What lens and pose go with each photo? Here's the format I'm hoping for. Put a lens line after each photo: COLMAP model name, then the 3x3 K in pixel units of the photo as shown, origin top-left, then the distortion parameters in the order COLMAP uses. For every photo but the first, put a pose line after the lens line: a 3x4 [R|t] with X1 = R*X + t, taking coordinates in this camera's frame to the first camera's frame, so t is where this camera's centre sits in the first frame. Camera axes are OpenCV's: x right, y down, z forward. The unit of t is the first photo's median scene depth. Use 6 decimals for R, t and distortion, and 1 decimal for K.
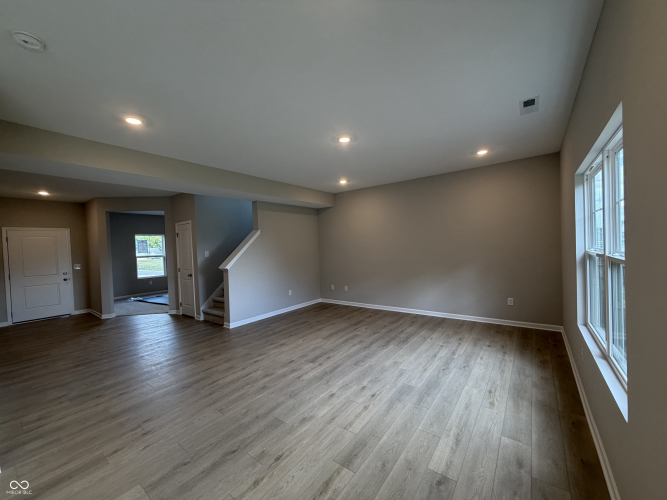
lens RADIAL K [[266.0, 0, 330.7], [0, 266.0, 251.1], [0, 0, 1]] dist [-0.001271, 0.000544]
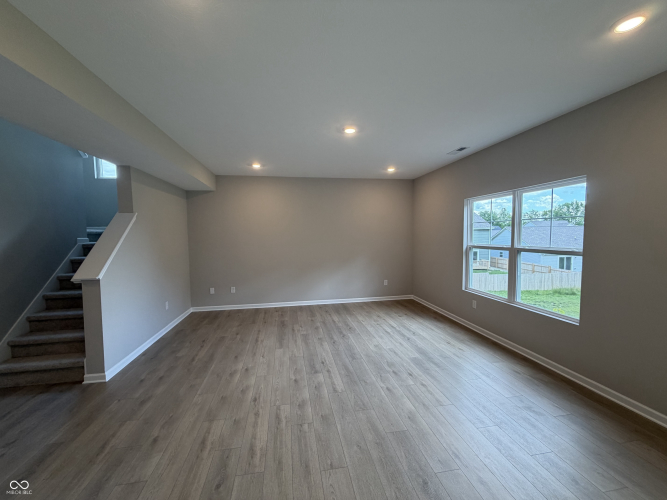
lens RADIAL K [[266.0, 0, 330.7], [0, 266.0, 251.1], [0, 0, 1]] dist [-0.001271, 0.000544]
pose [[0.684102, -0.018573, 0.729149, -0.459747], [0.002821, 0.999736, 0.022818, -0.003523], [-0.729380, -0.013553, 0.683974, 0.252158]]
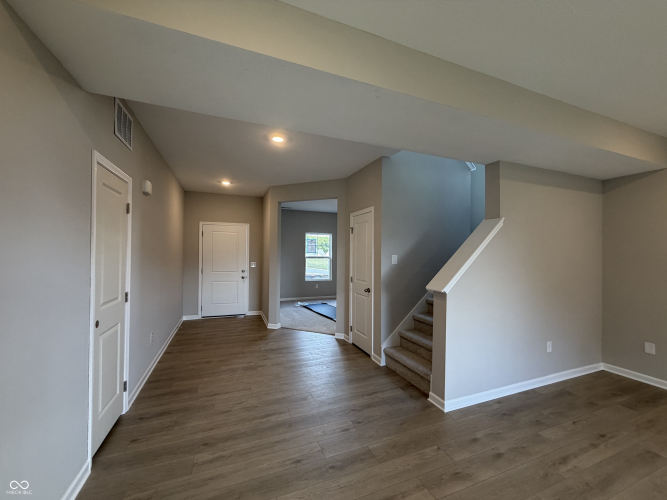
lens RADIAL K [[266.0, 0, 330.7], [0, 266.0, 251.1], [0, 0, 1]] dist [-0.001271, 0.000544]
pose [[0.854173, 0.041875, -0.518300, -0.314397], [-0.053272, 0.998555, -0.007118, 0.004046], [0.517253, 0.033691, 0.855169, 0.449207]]
